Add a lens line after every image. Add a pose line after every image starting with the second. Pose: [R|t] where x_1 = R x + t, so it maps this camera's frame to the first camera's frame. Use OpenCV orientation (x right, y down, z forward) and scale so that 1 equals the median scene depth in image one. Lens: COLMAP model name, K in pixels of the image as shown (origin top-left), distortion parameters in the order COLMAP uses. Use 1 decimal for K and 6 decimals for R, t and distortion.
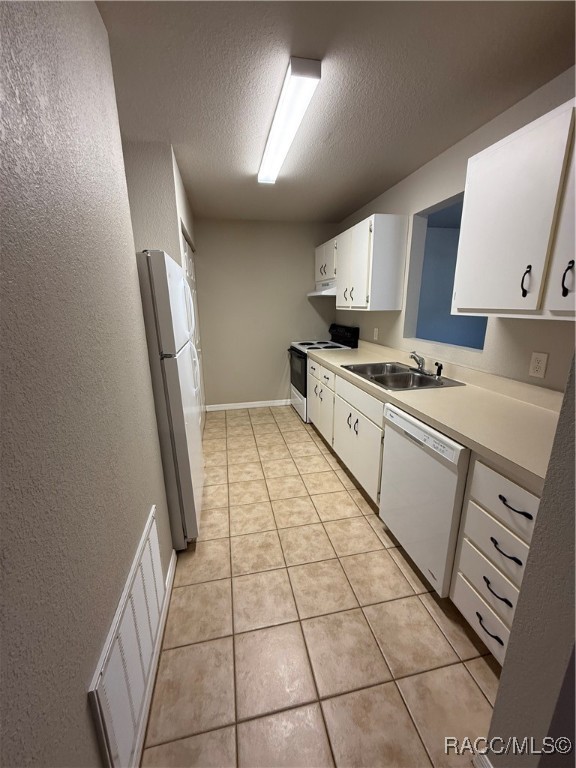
lens RADIAL K [[306.8, 0, 288.7], [0, 306.8, 382.0], [0, 0, 1]] dist [0.001831, 0.000899]
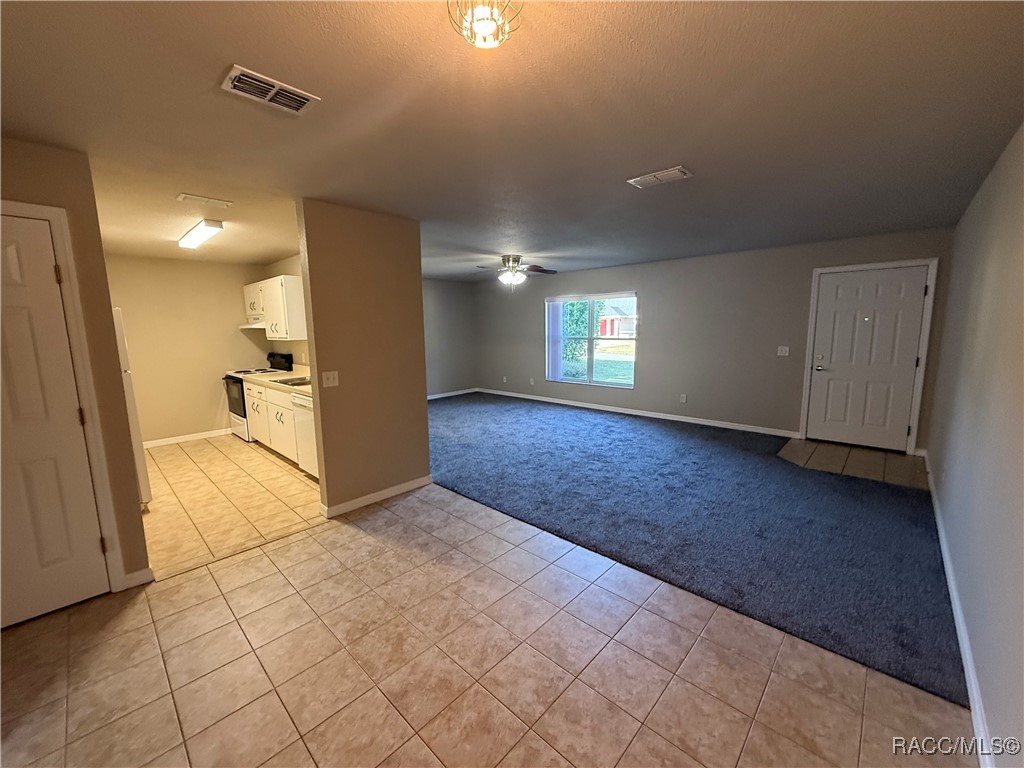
lens RADIAL K [[409.0, 0, 508.9], [0, 409.0, 382.0], [0, 0, 1]] dist [0.001831, 0.000899]
pose [[0.825022, -0.083373, 0.558917, 0.036692], [0.152058, 0.985331, -0.077472, 0.276607], [-0.544259, 0.148904, 0.825597, -1.155598]]
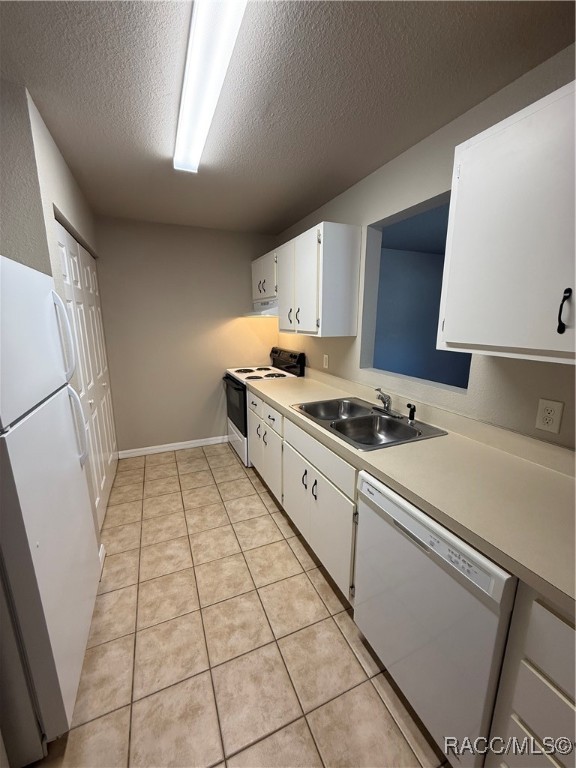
lens RADIAL K [[306.8, 0, 287.6], [0, 306.8, 382.0], [0, 0, 1]] dist [0.001831, 0.000899]
pose [[0.980359, -0.028002, 0.195222, 0.011684], [0.037596, 0.998251, -0.045613, -0.085196], [-0.193604, 0.052057, 0.979698, 0.238665]]
